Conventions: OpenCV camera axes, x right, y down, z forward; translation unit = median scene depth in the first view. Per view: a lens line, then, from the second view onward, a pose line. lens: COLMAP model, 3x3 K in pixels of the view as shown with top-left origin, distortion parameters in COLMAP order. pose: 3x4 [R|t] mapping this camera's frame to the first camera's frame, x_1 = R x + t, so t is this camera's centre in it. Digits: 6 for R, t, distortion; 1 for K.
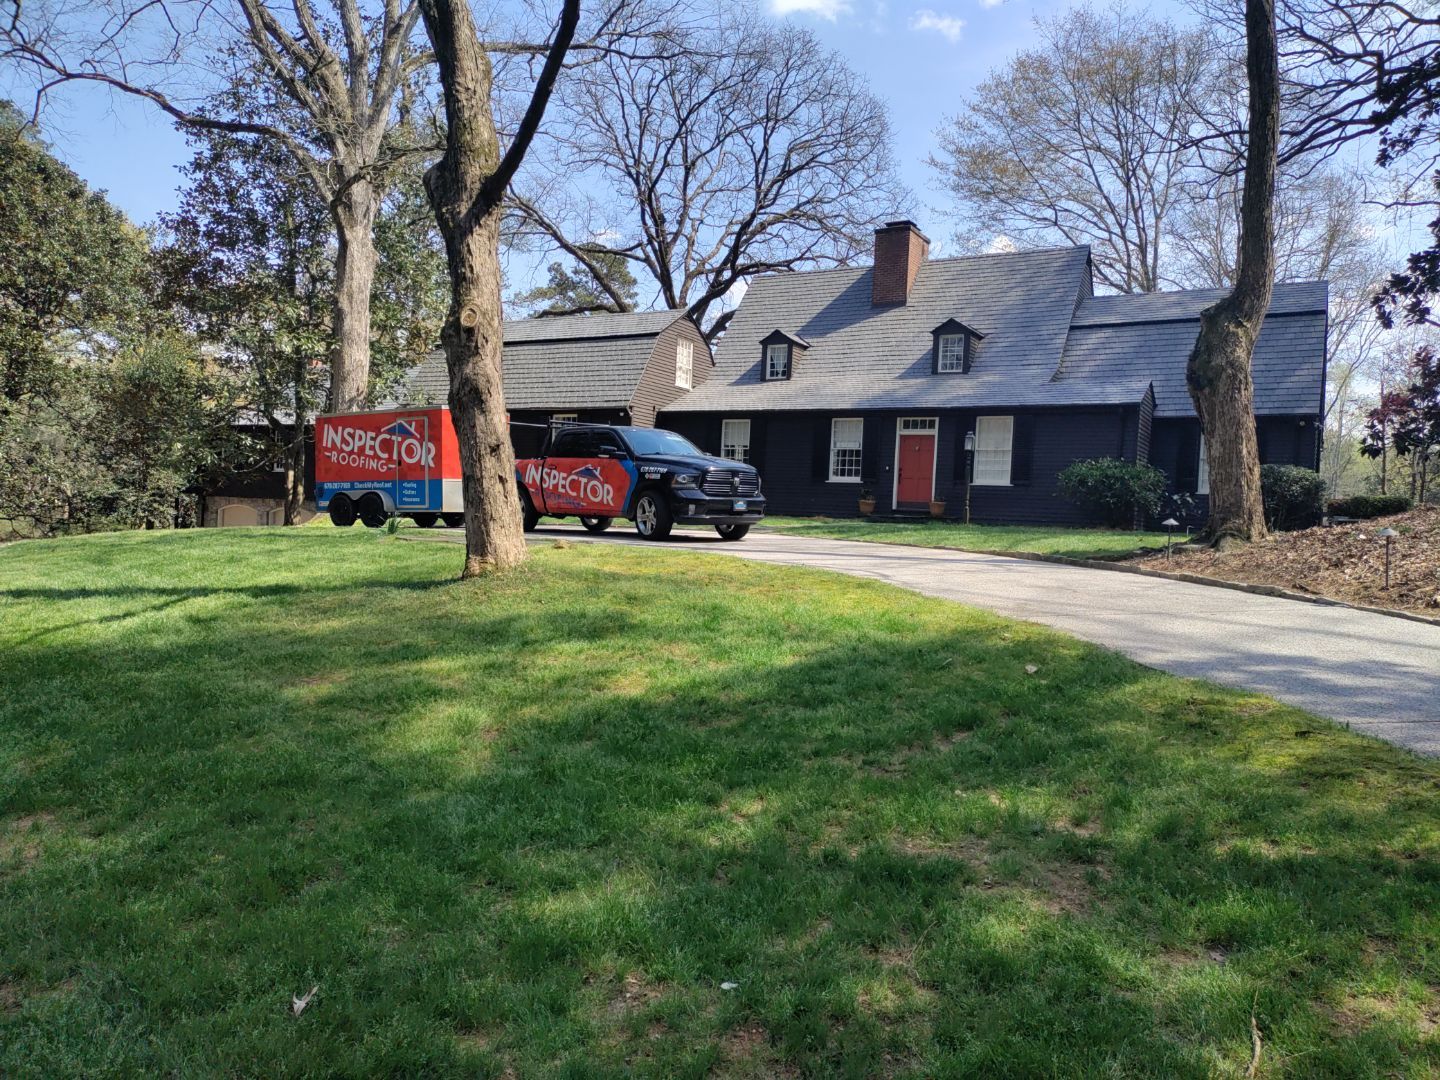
lens RADIAL K [[1062.0, 0, 720.7], [0, 1062.0, 548.4], [0, 0, 1]] dist [0.079125, -0.090511]
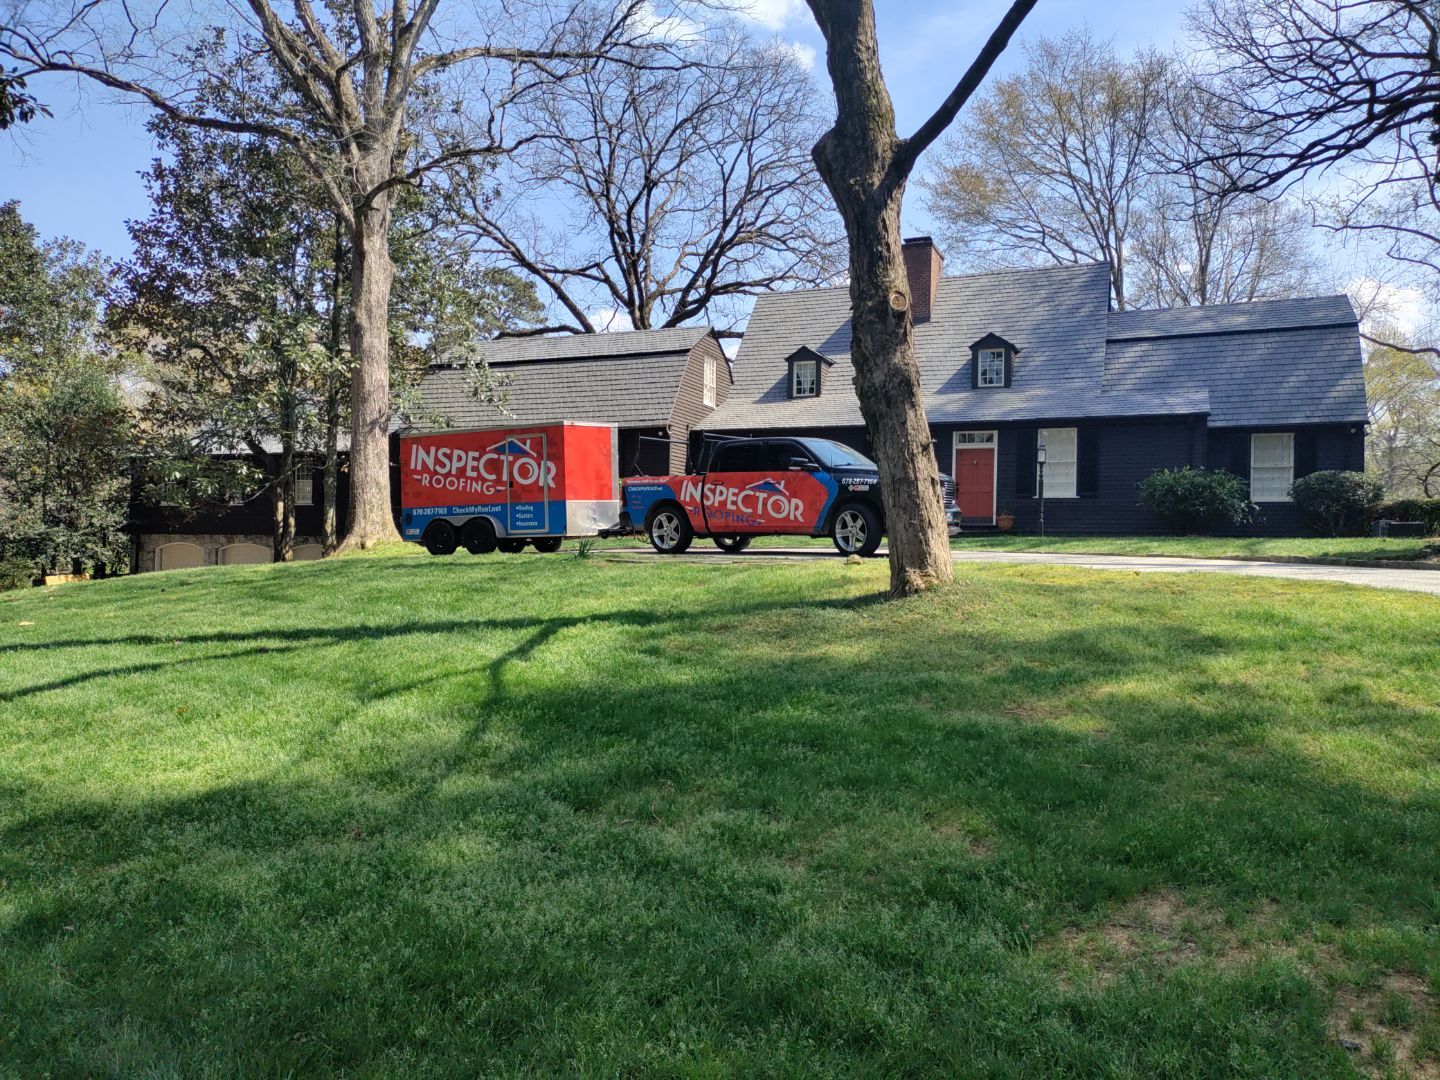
lens RADIAL K [[1062.0, 0, 720.7], [0, 1062.0, 548.4], [0, 0, 1]] dist [0.079125, -0.090511]
pose [[0.991265, -0.028341, 0.128801, -0.179042], [0.031767, 0.999192, -0.024627, 0.002534], [-0.127999, 0.028503, 0.991365, 0.051979]]
